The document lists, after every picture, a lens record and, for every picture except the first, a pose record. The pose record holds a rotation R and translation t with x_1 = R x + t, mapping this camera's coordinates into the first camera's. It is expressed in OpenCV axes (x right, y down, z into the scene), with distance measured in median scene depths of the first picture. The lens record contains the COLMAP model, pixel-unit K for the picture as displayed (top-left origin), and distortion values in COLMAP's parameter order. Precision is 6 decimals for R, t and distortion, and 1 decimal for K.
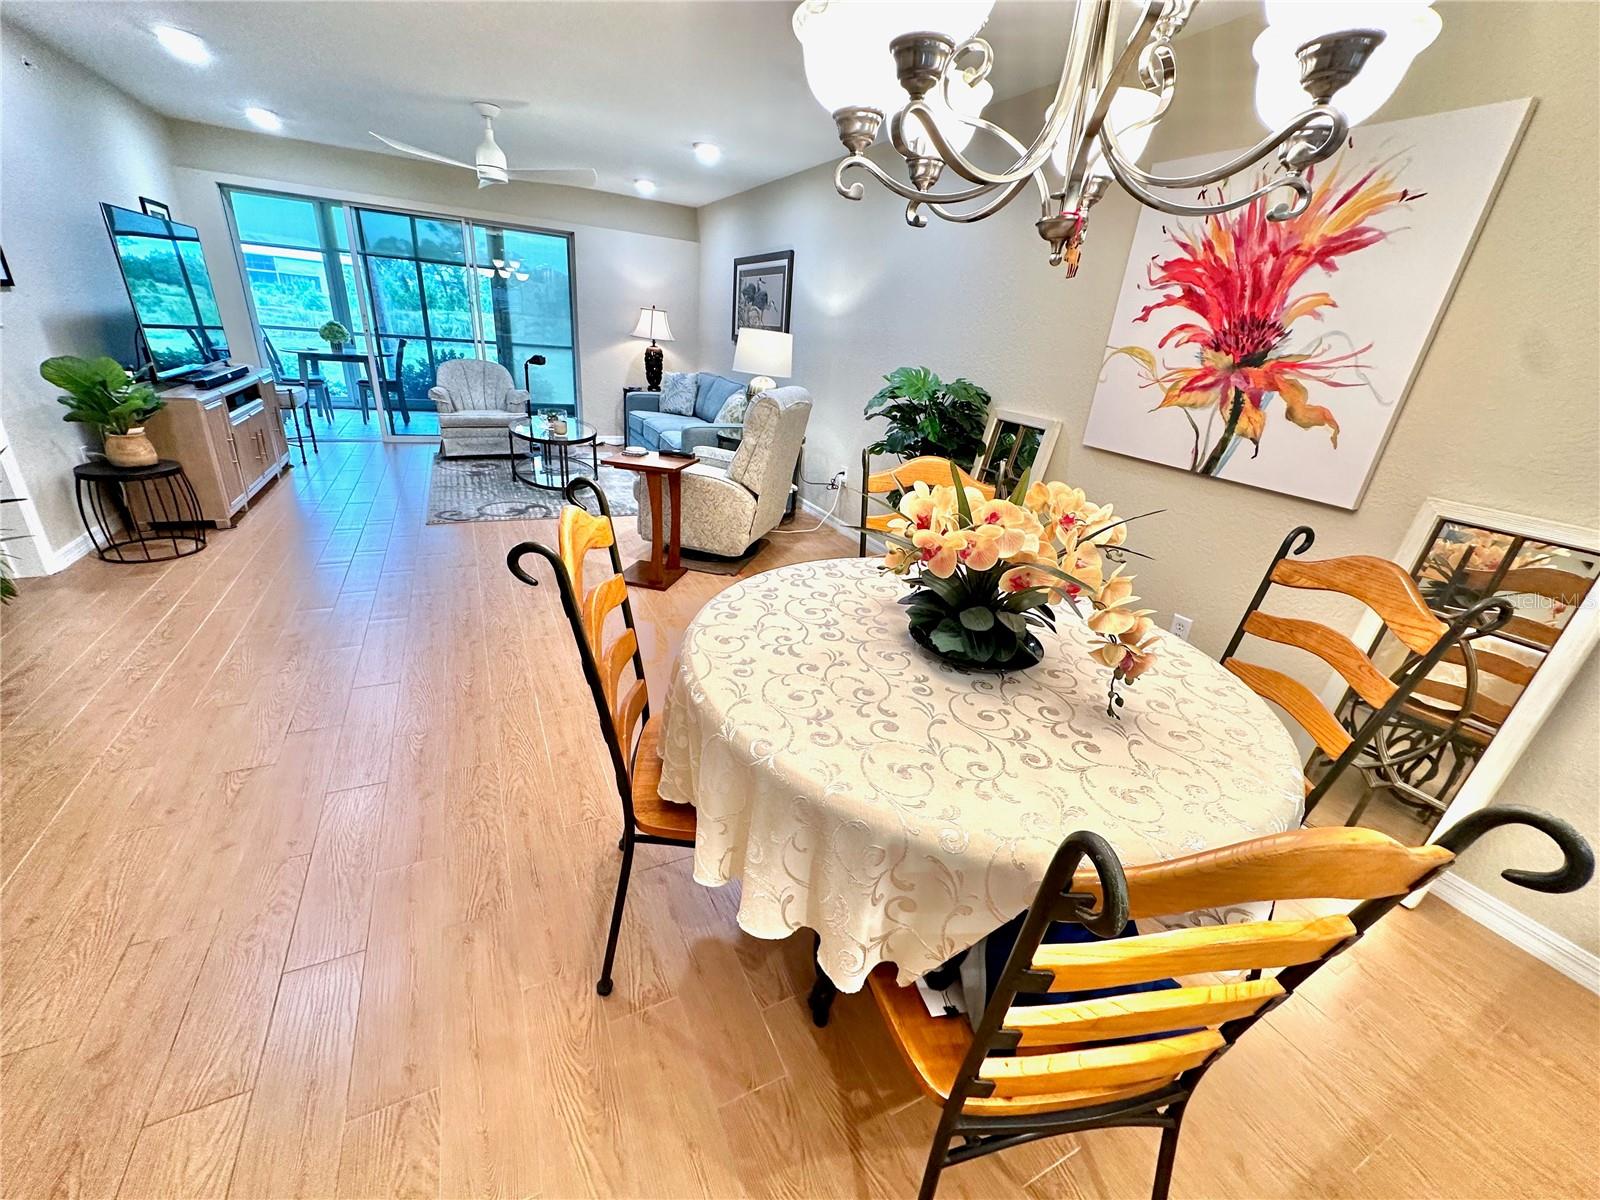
lens RADIAL K [[630.5, 0, 798.4], [0, 630.5, 593.8], [0, 0, 1]] dist [-0.002287, -0.000185]
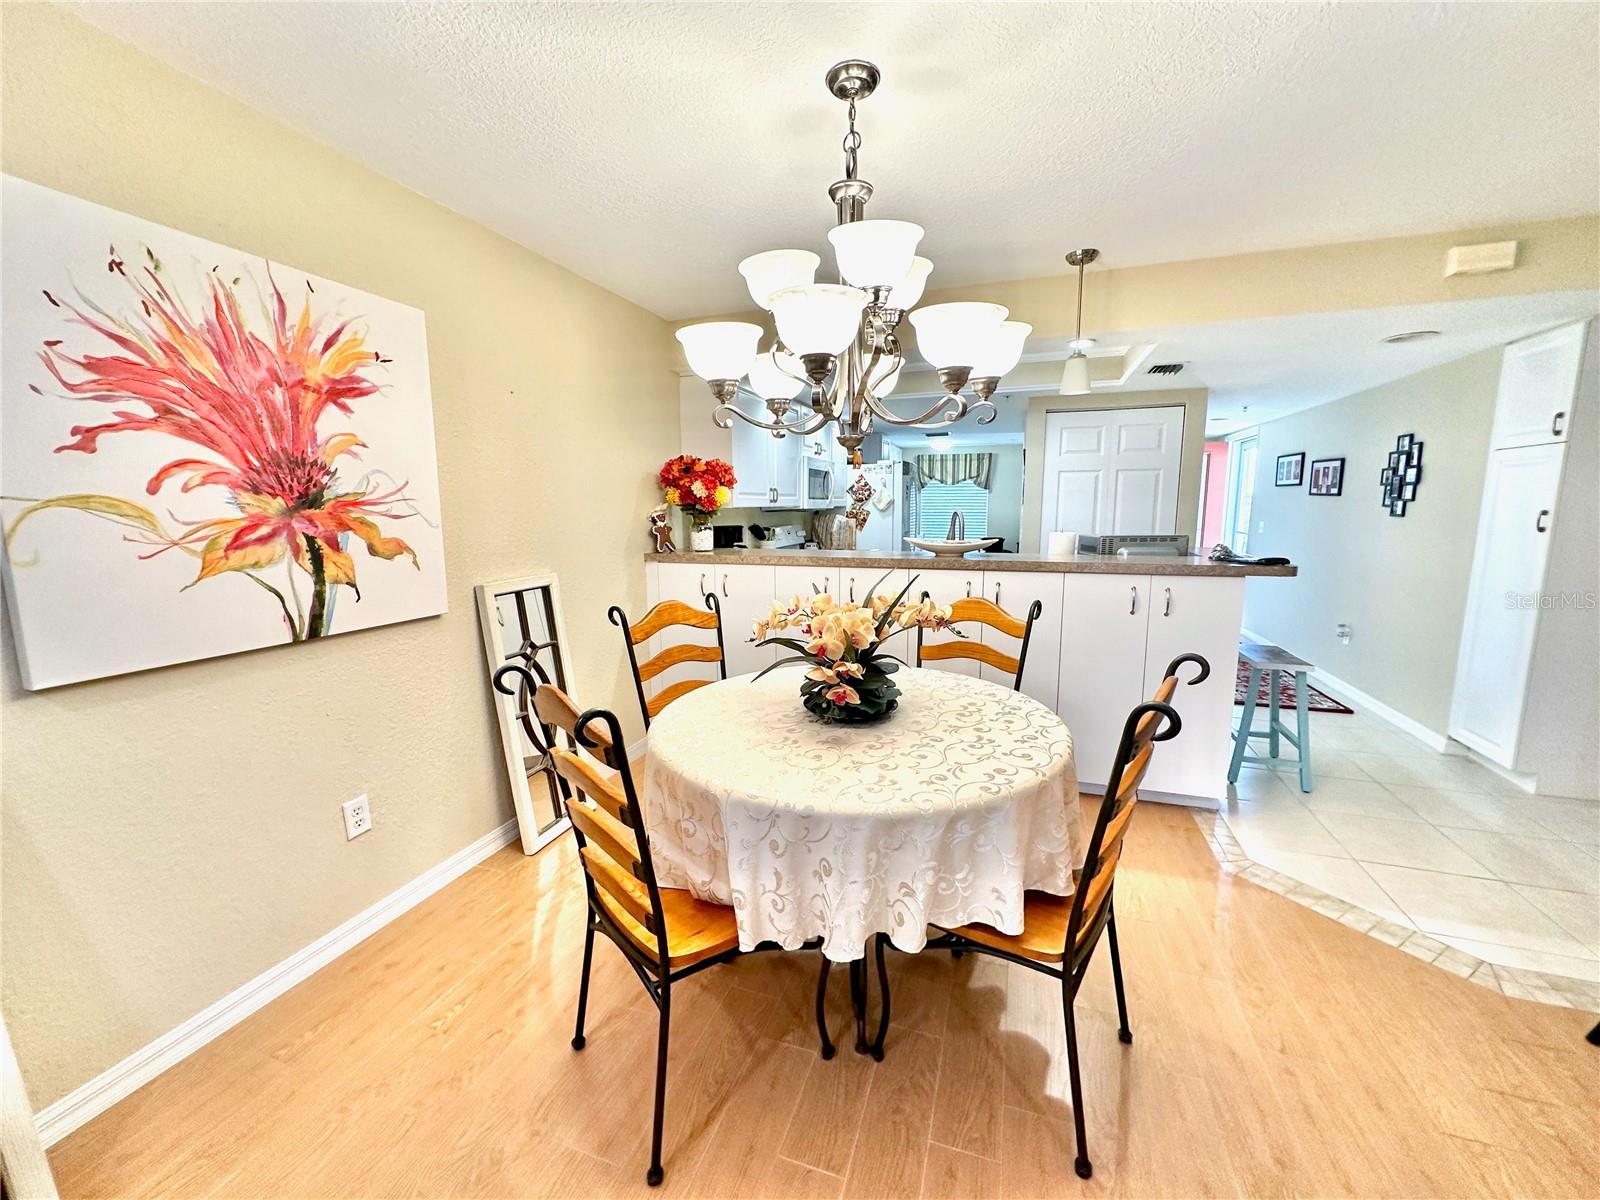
lens RADIAL K [[630.5, 0, 794.5], [0, 630.5, 599.4], [0, 0, 1]] dist [-0.002287, -0.000185]
pose [[-0.690294, -0.187812, 0.698728, -0.353159], [0.231252, 0.857796, 0.459030, -0.494922], [-0.685577, 0.478448, -0.548700, 1.075904]]
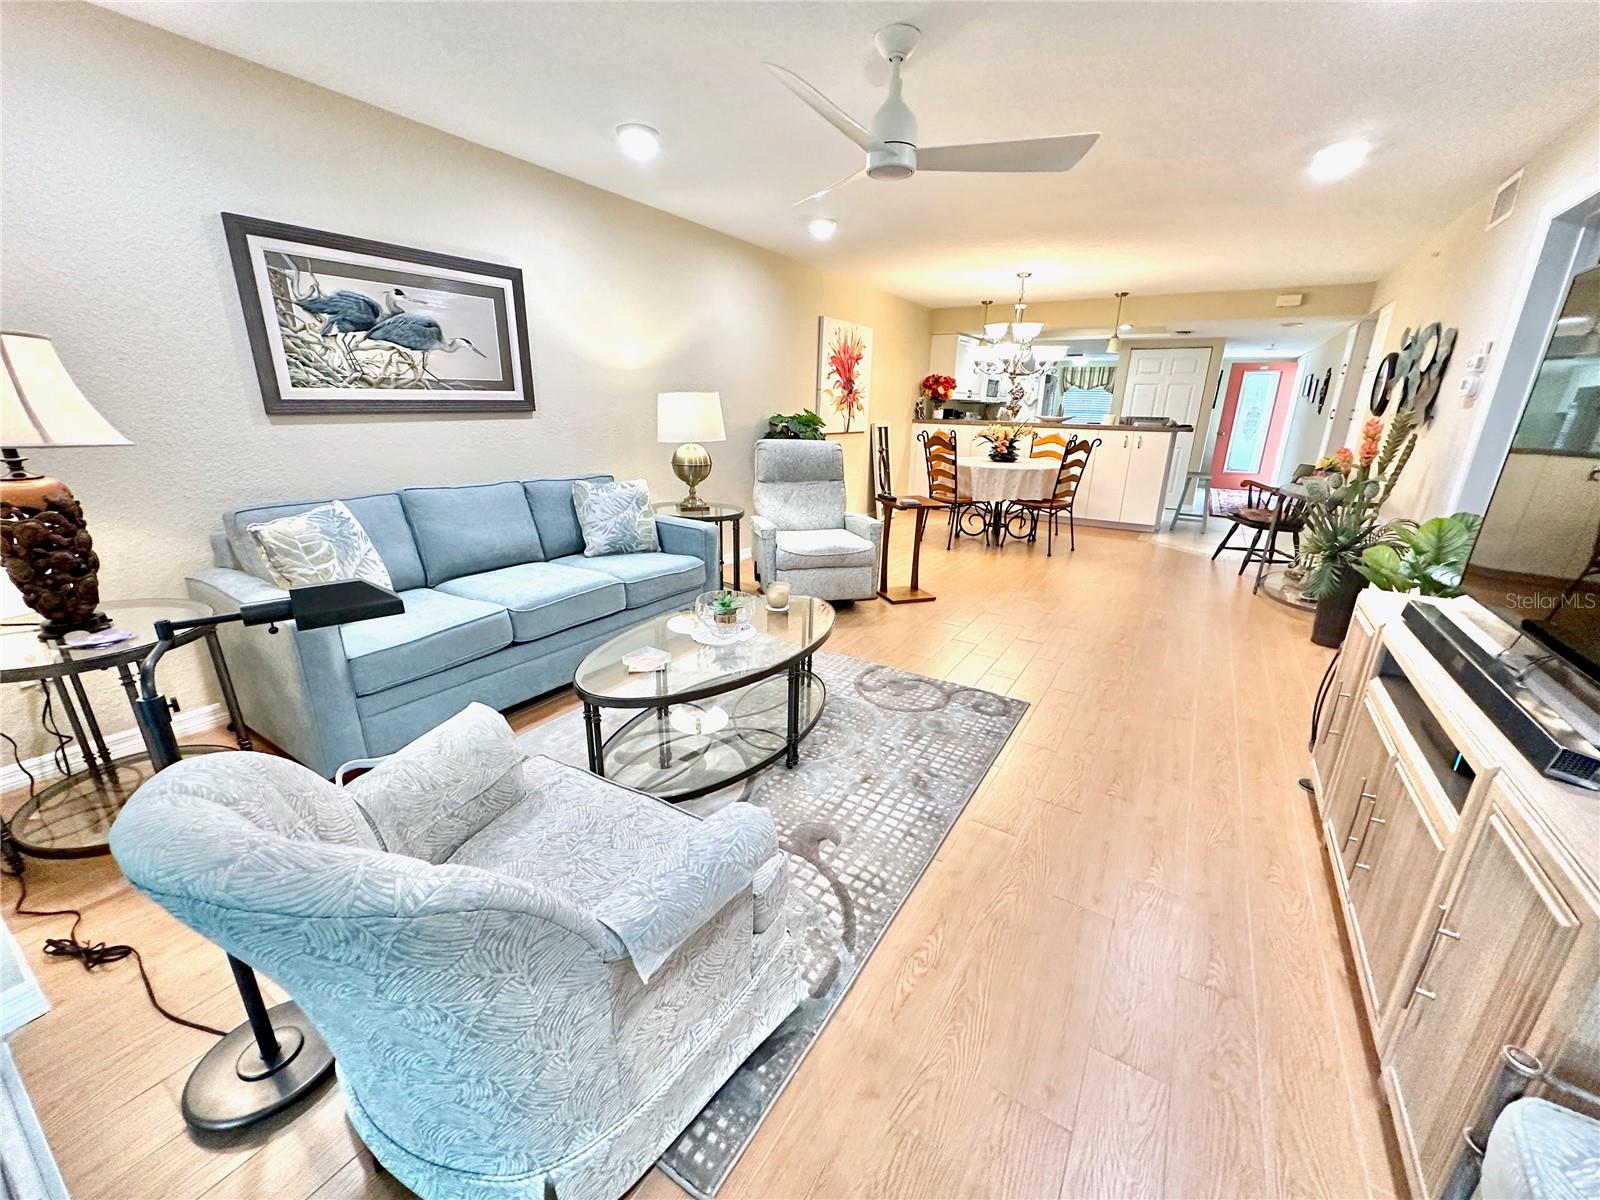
lens RADIAL K [[630.5, 0, 796.5], [0, 630.5, 600.9], [0, 0, 1]] dist [-0.002287, -0.000185]
pose [[-0.510469, -0.348373, 0.786166, -1.865200], [0.273541, 0.800977, 0.532551, -1.244234], [-0.815228, 0.486900, -0.313580, 2.636944]]
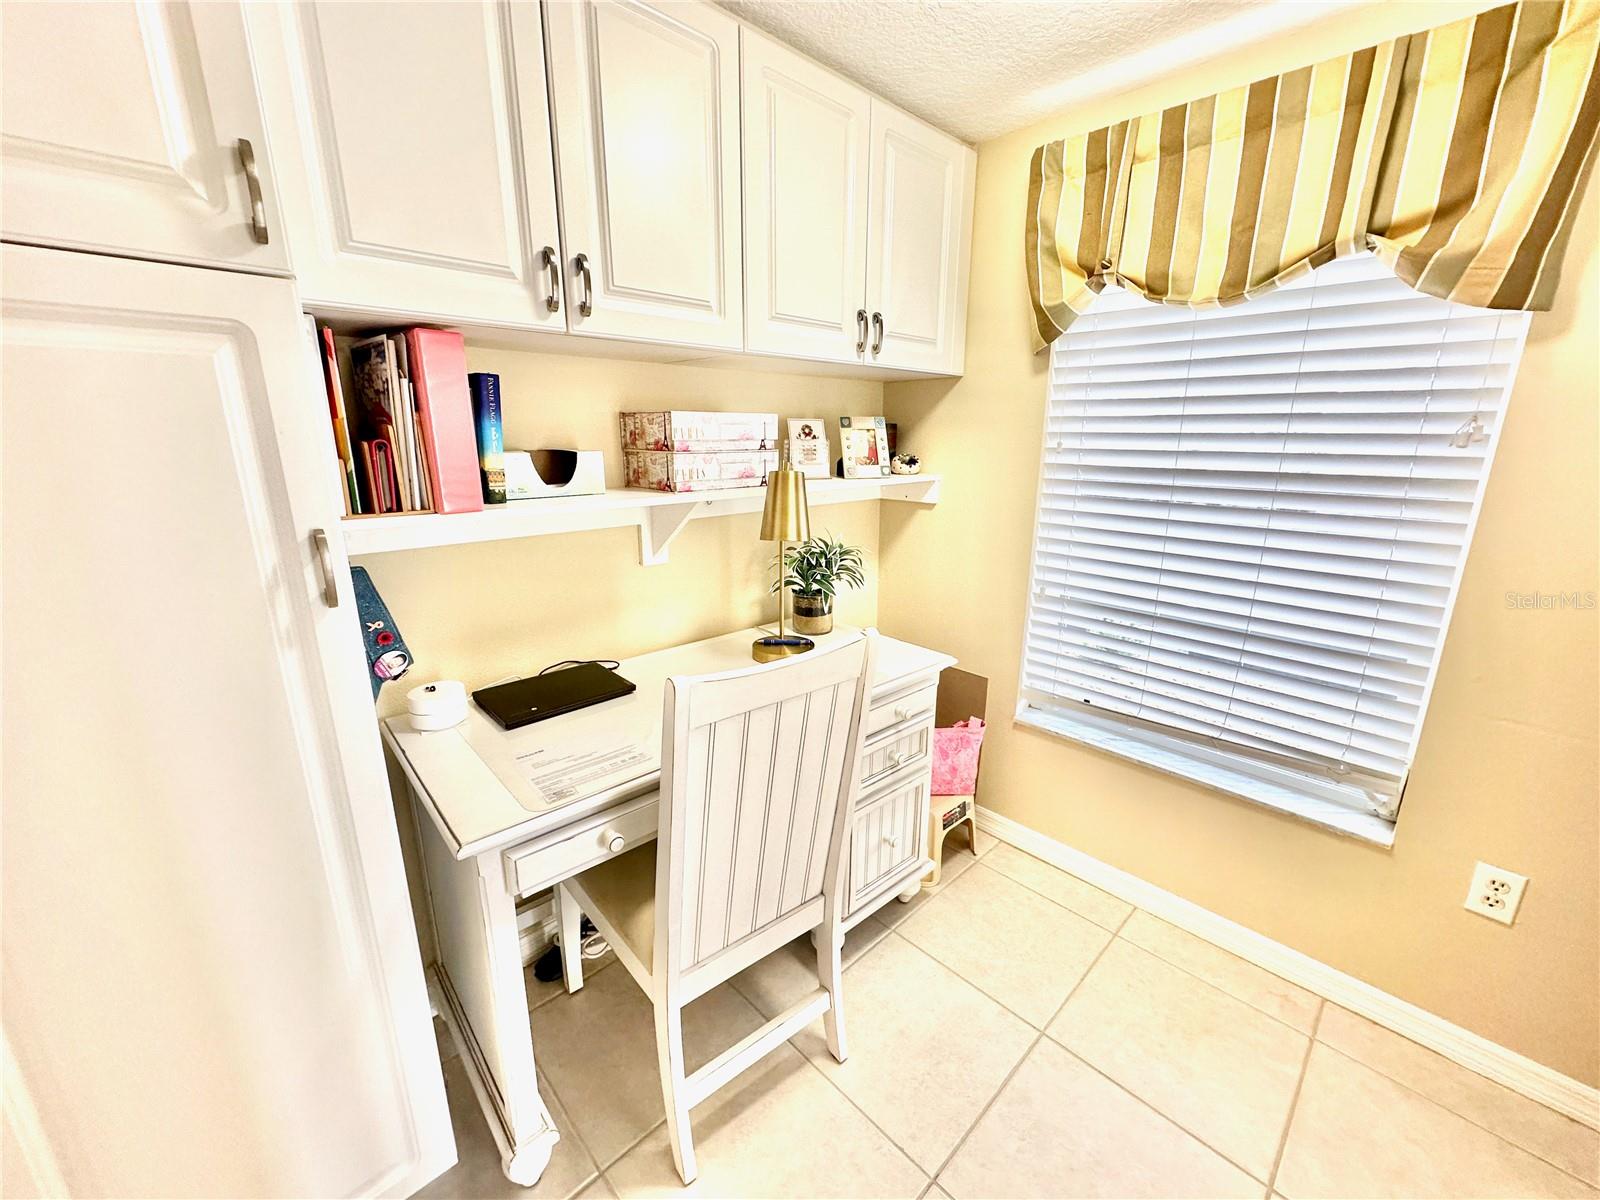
lens RADIAL K [[630.5, 0, 805.3], [0, 630.5, 608.0], [0, 0, 1]] dist [-0.002287, -0.000185]
pose [[-0.274185, -0.330857, 0.902971, 1.358482], [0.342441, 0.843818, 0.413165, 0.826498], [-0.898642, 0.422498, -0.118063, -1.617328]]
